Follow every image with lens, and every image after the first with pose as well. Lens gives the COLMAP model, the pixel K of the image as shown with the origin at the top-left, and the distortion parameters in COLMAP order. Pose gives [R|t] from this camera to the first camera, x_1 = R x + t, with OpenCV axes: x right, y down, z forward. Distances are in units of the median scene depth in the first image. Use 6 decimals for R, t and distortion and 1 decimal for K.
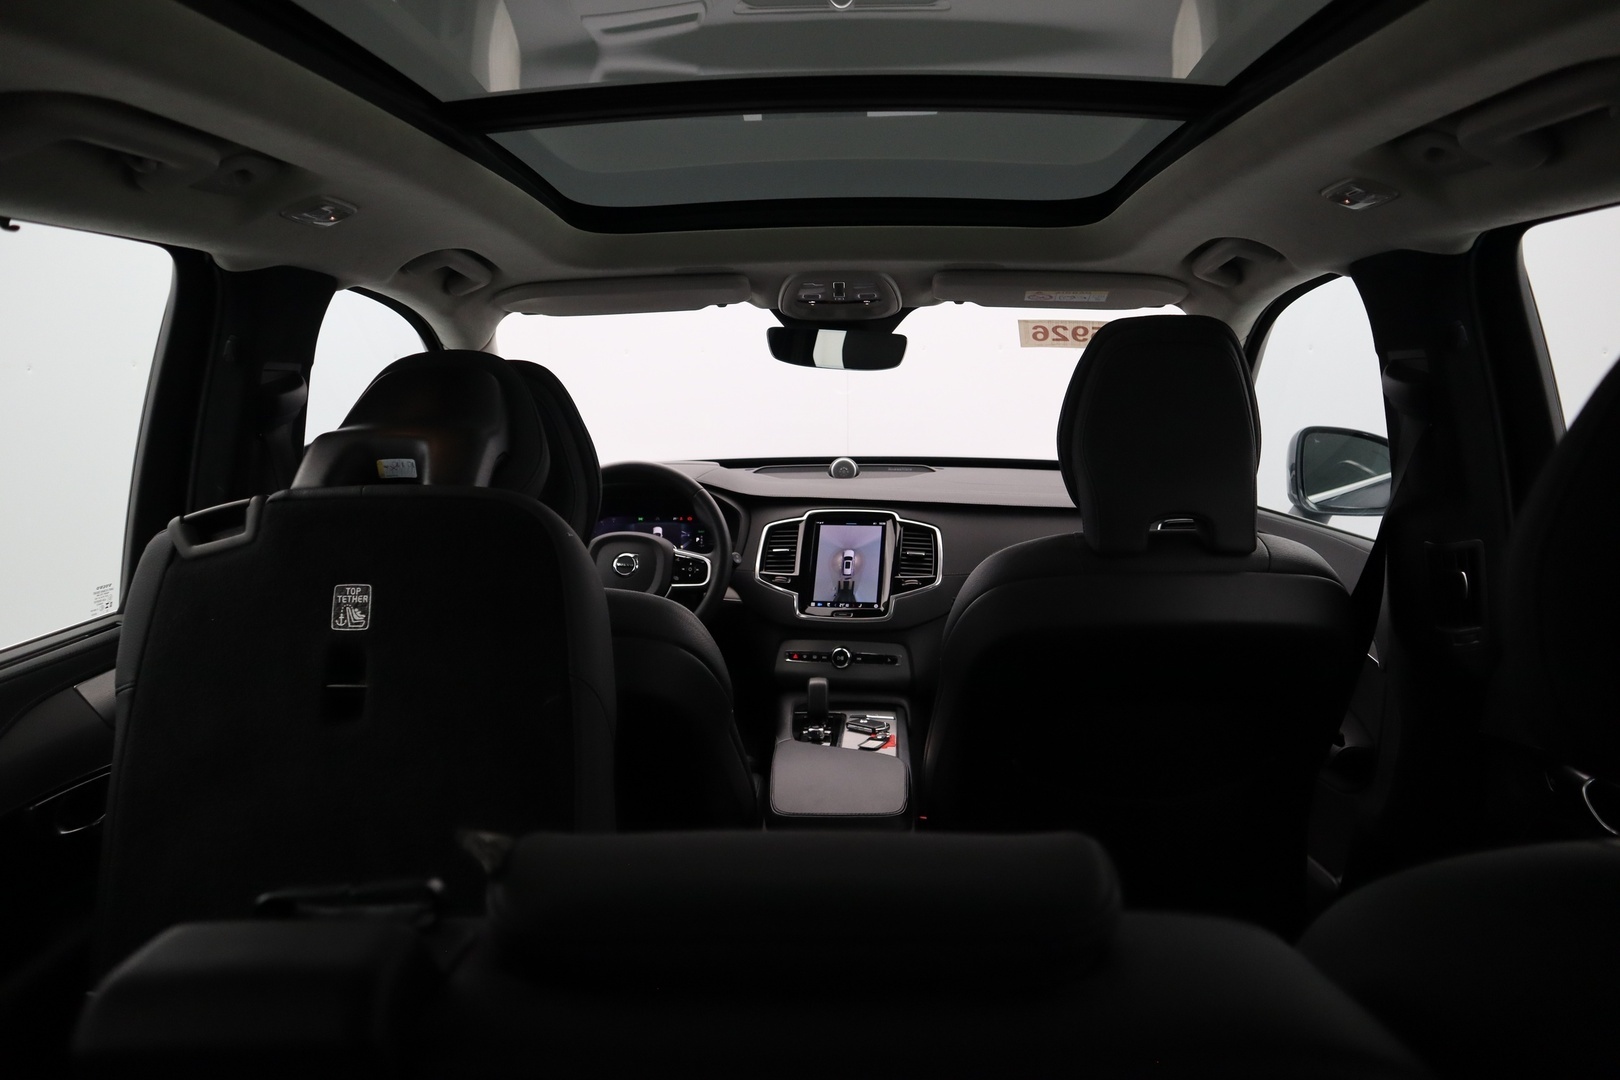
lens RADIAL K [[1130.9, 0, 812.6], [0, 1130.9, 546.3], [0, 0, 1]] dist [-0.108745, 0.060537]
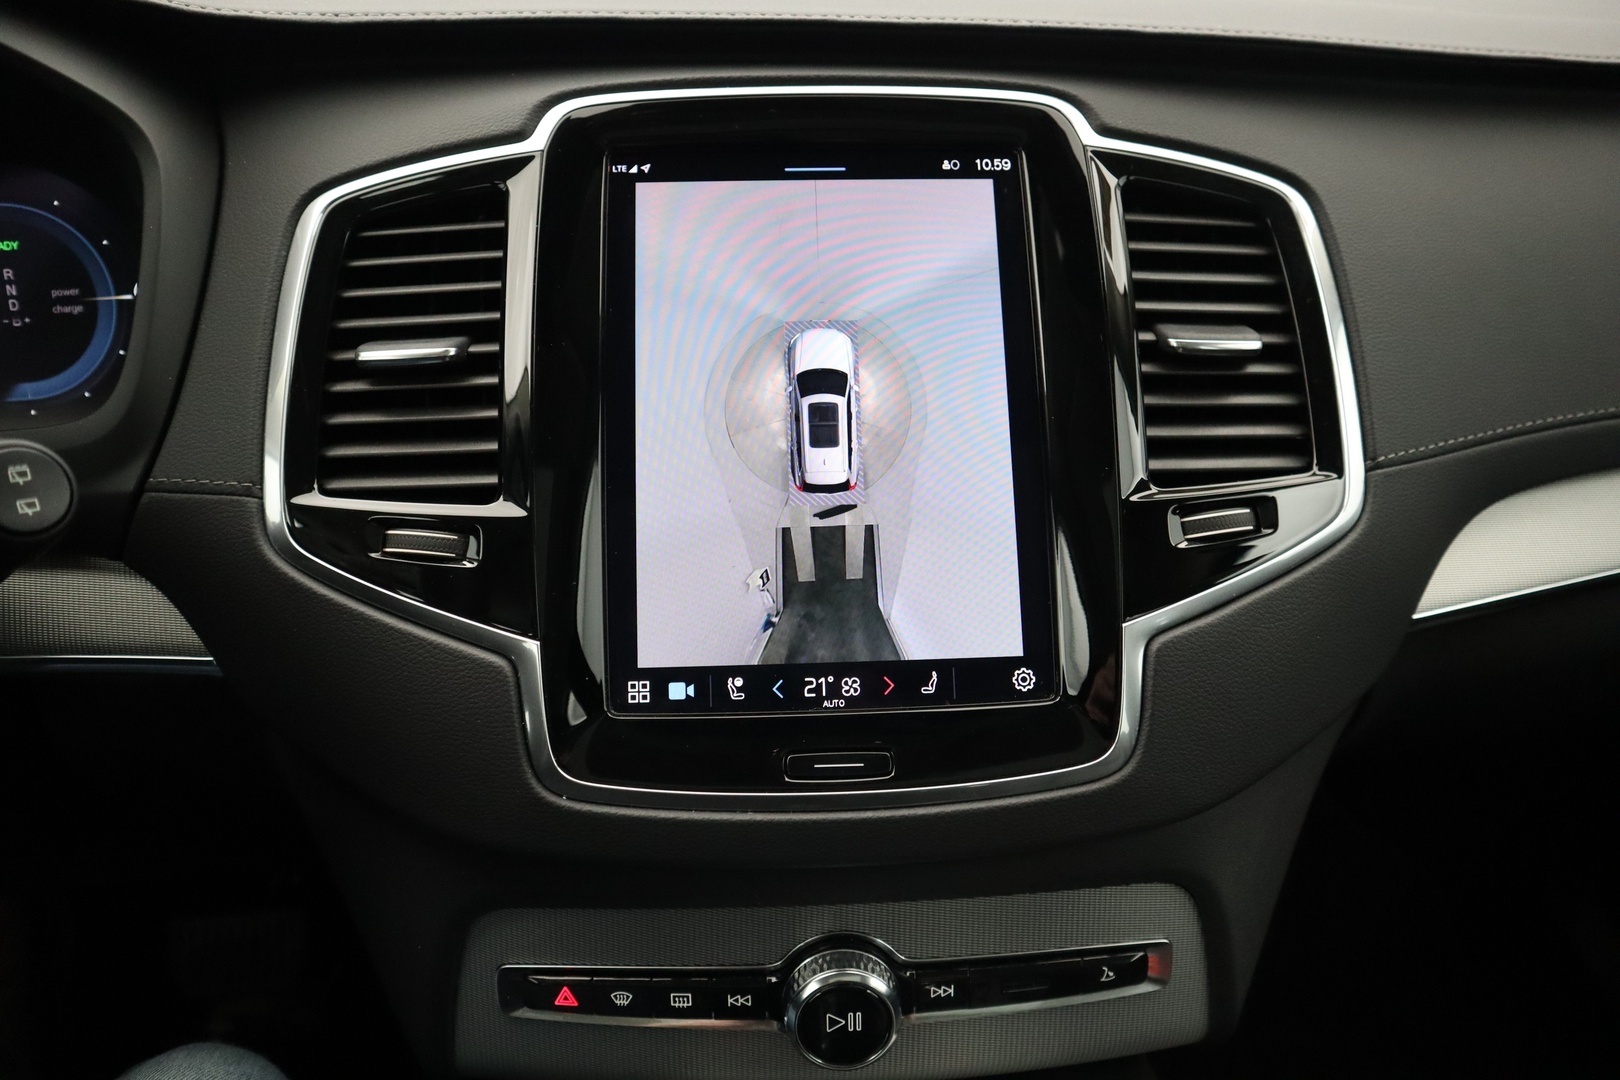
lens RADIAL K [[1130.9, 0, 809.3], [0, 1130.9, 537.0], [0, 0, 1]] dist [-0.108745, 0.060537]
pose [[0.974610, -0.090874, 0.204640, -0.006871], [0.027187, 0.955205, 0.294692, -0.017175], [-0.222253, -0.281646, 0.933423, 0.845676]]
